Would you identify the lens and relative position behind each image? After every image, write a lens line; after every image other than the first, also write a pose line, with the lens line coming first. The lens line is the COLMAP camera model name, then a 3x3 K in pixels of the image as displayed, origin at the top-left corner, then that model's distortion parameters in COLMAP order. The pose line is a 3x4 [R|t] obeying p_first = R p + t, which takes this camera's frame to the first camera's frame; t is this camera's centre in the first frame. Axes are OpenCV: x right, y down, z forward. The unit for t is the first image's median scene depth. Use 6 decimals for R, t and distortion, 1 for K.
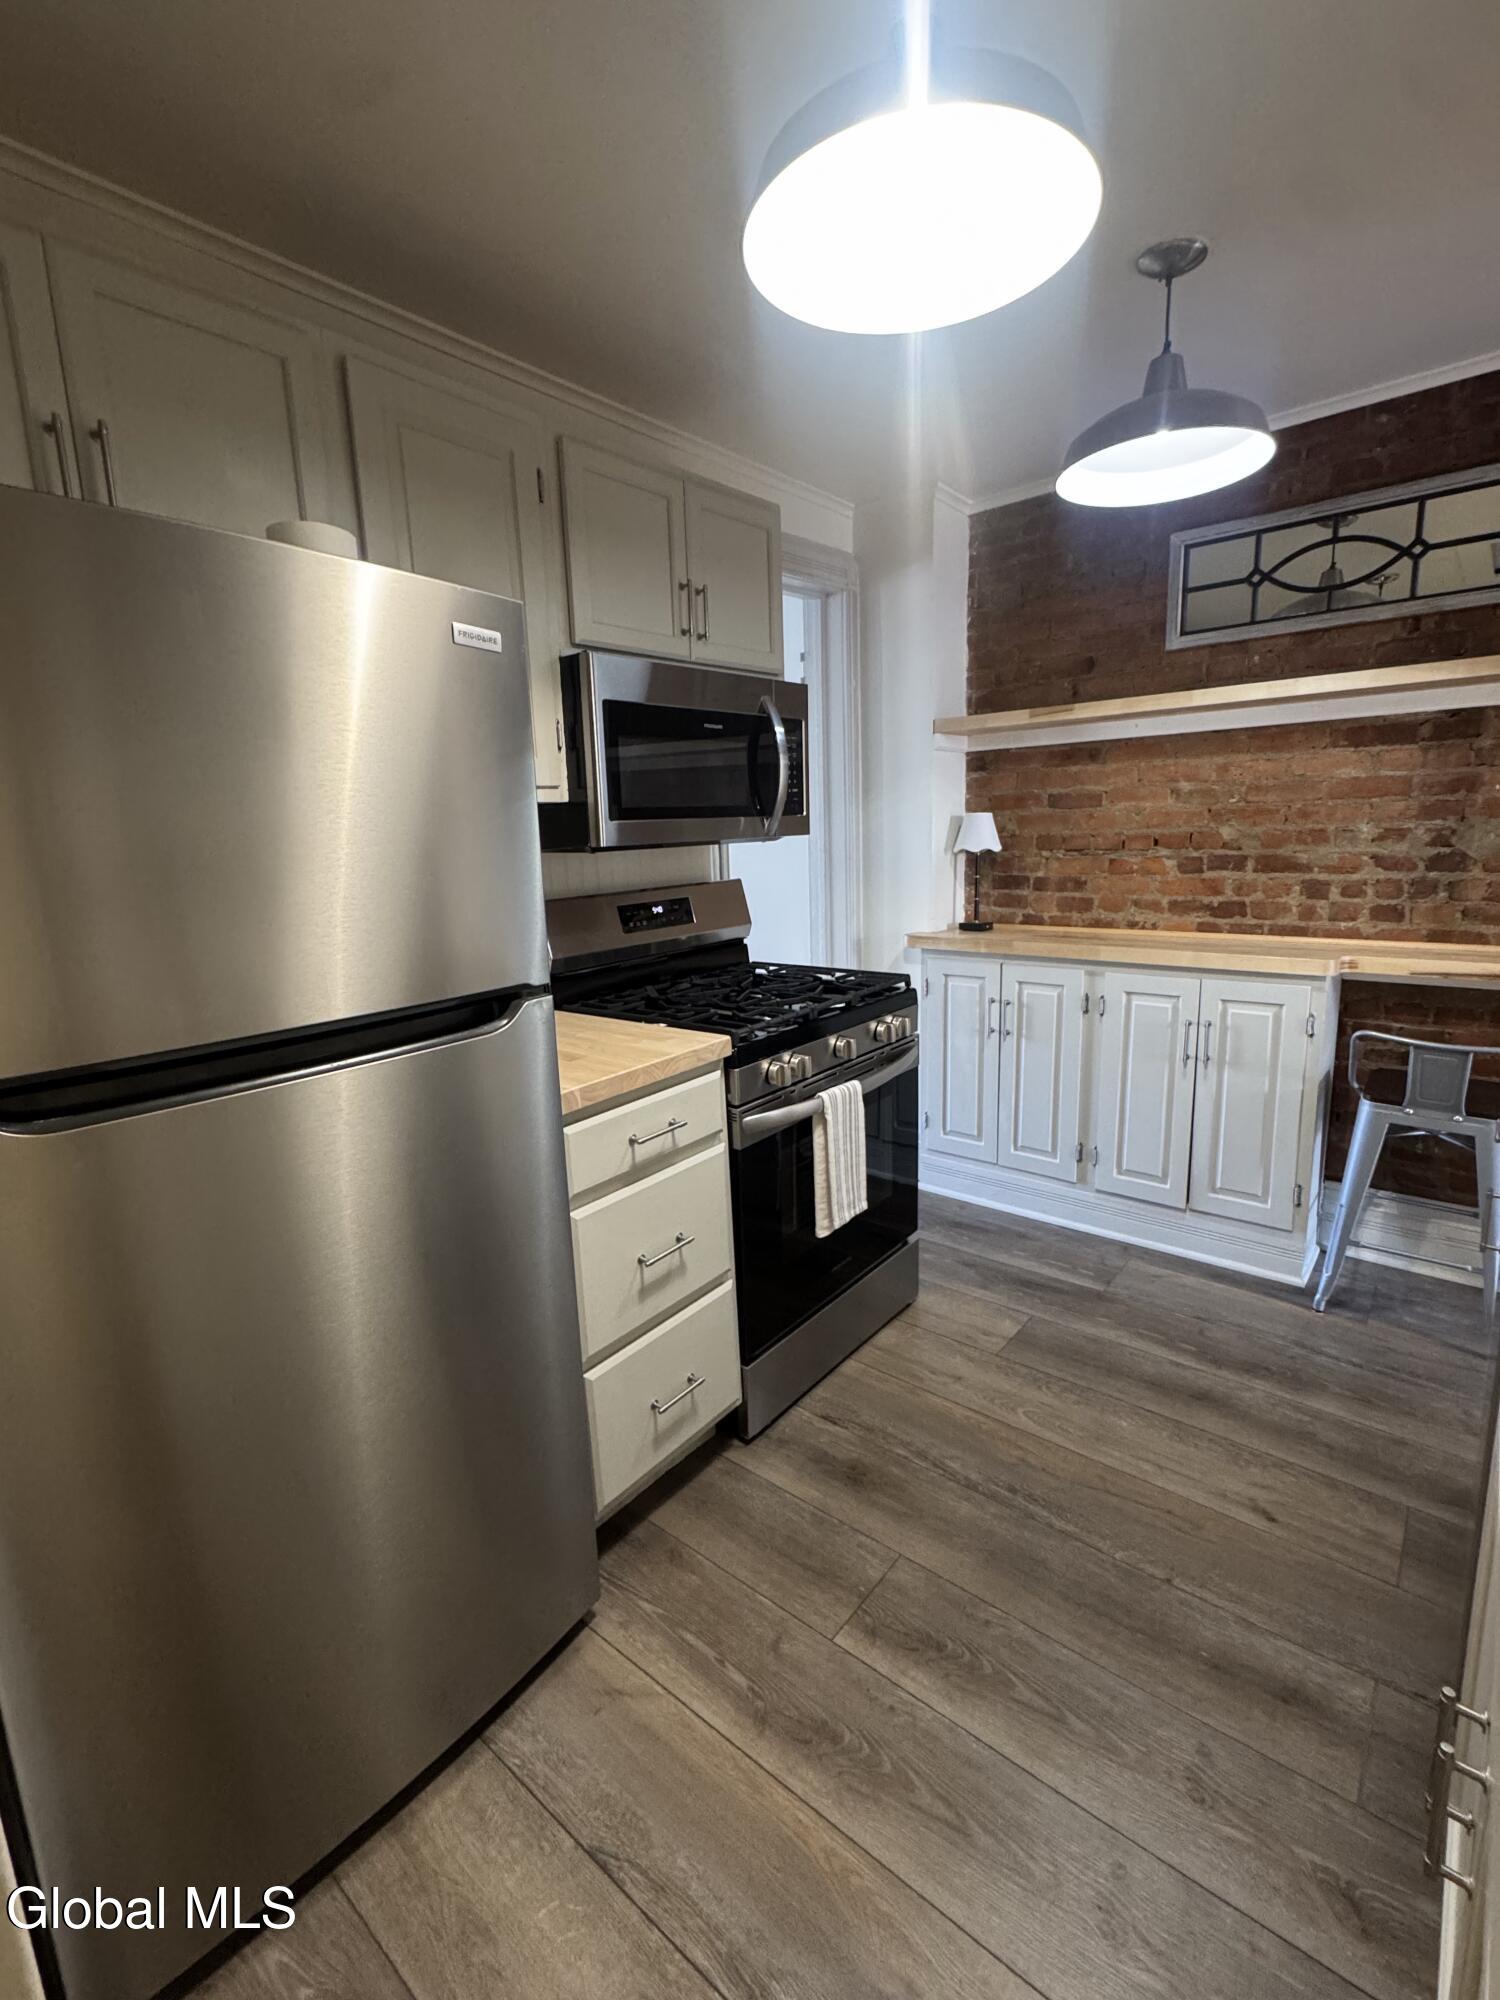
lens RADIAL K [[896.2, 0, 750.0], [0, 896.2, 1000.0], [0, 0, 1]] dist [-0.001725, -0.000086]
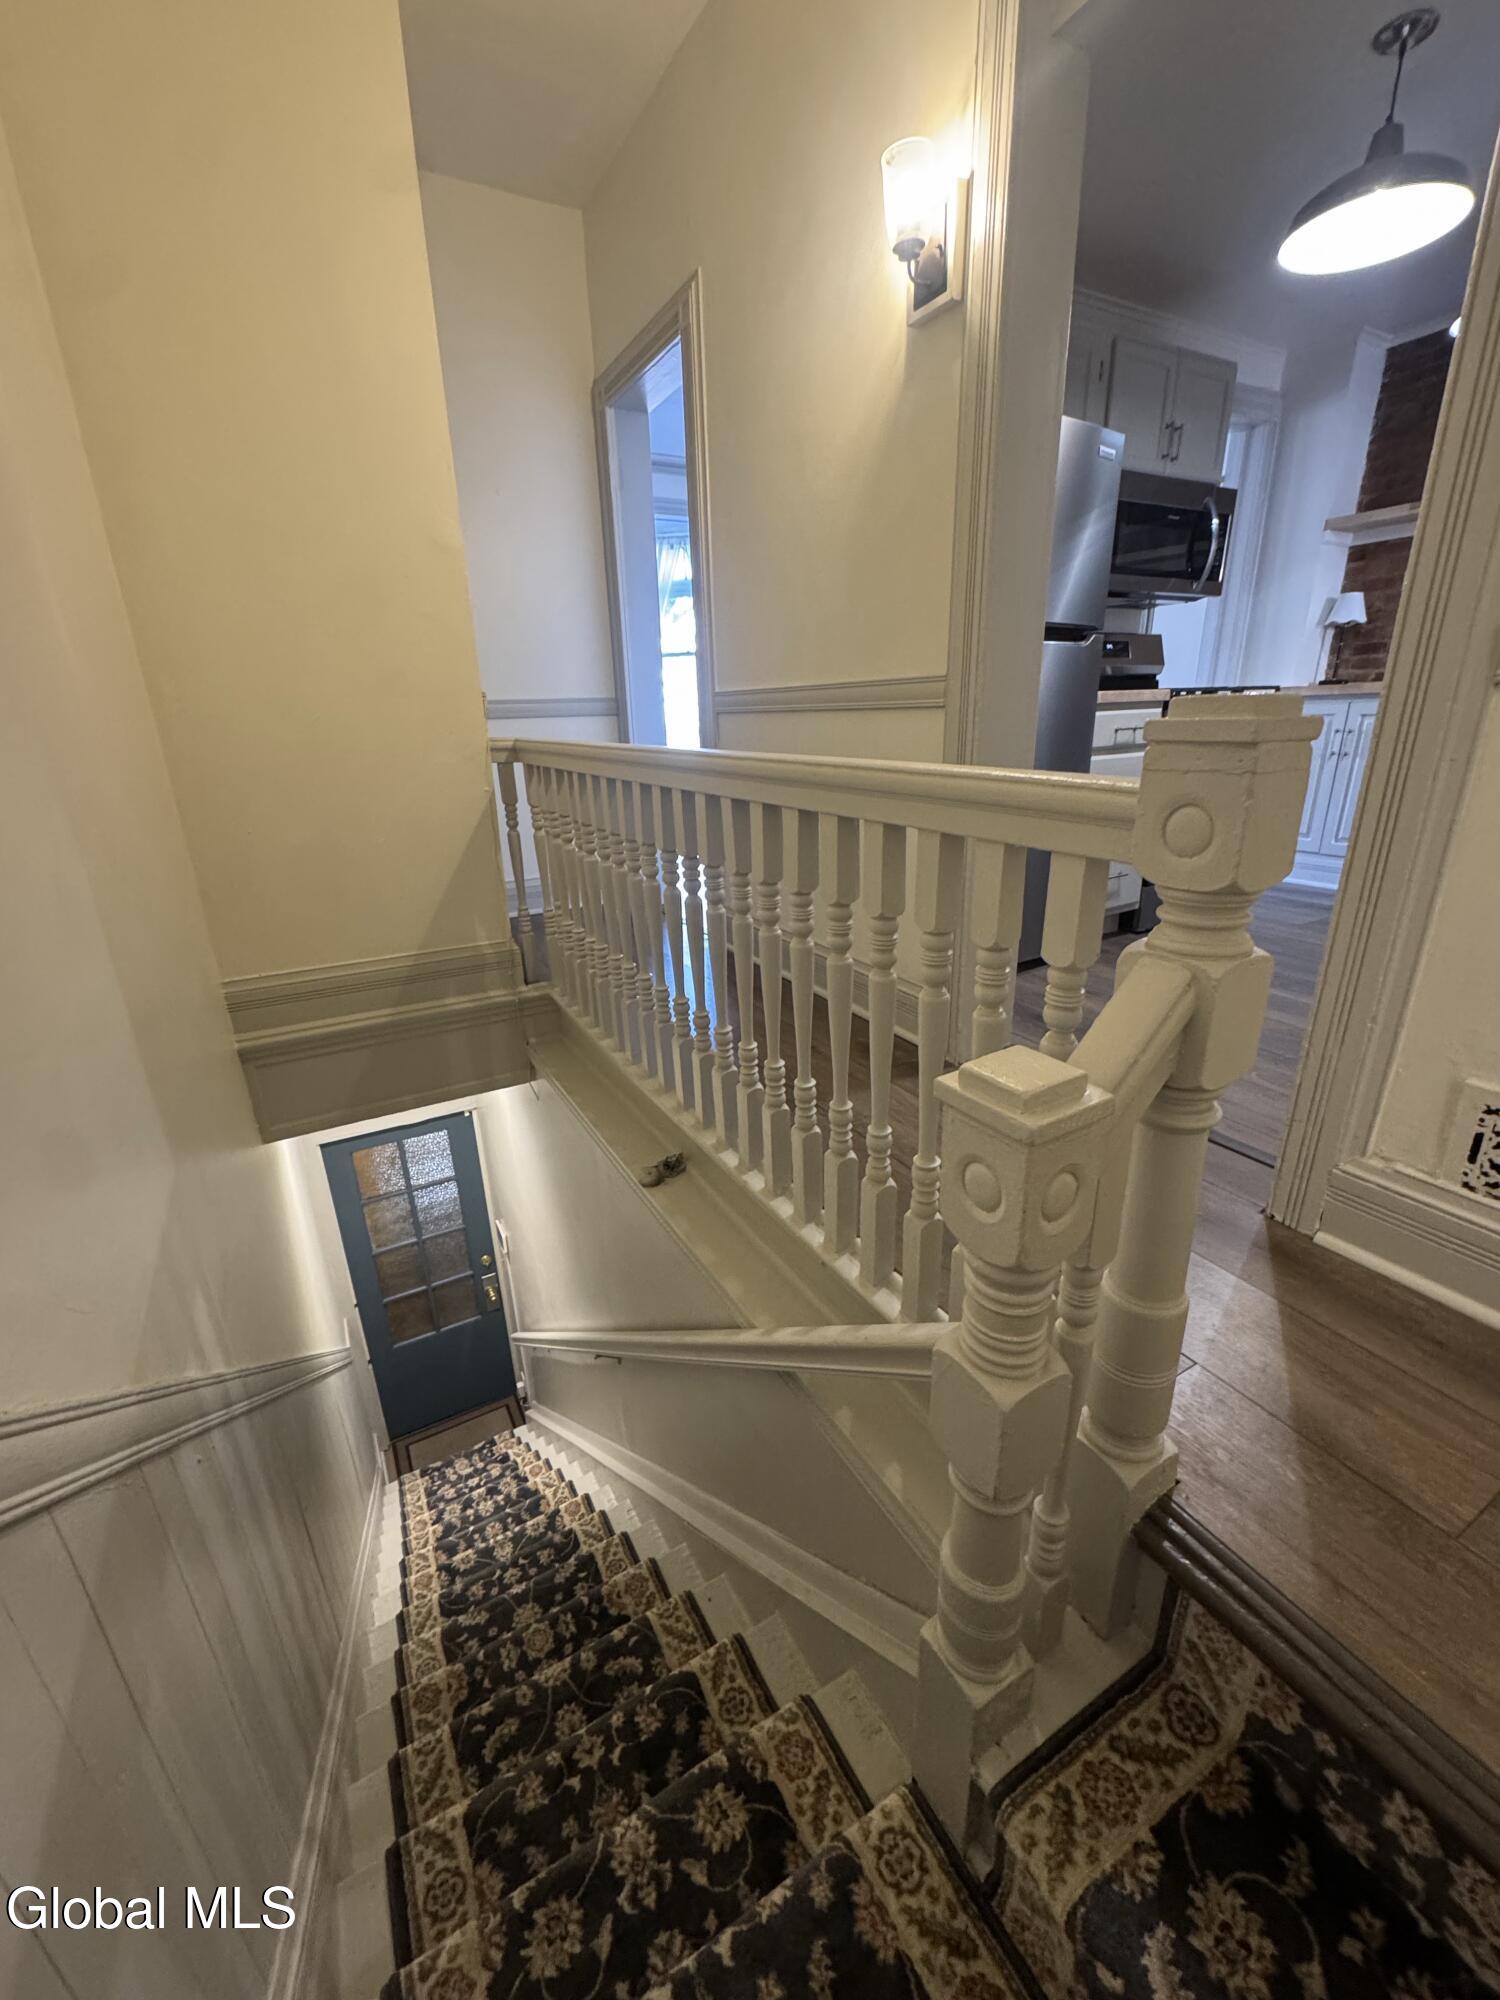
lens RADIAL K [[798.4, 0, 750.0], [0, 798.4, 1000.0], [0, 0, 1]] dist [-0.013067, -0.000101]
pose [[0.932832, 0.129273, -0.336323, -0.113433], [-0.071531, 0.981286, 0.178778, 0.250401], [0.353140, -0.142713, 0.924622, -0.517689]]
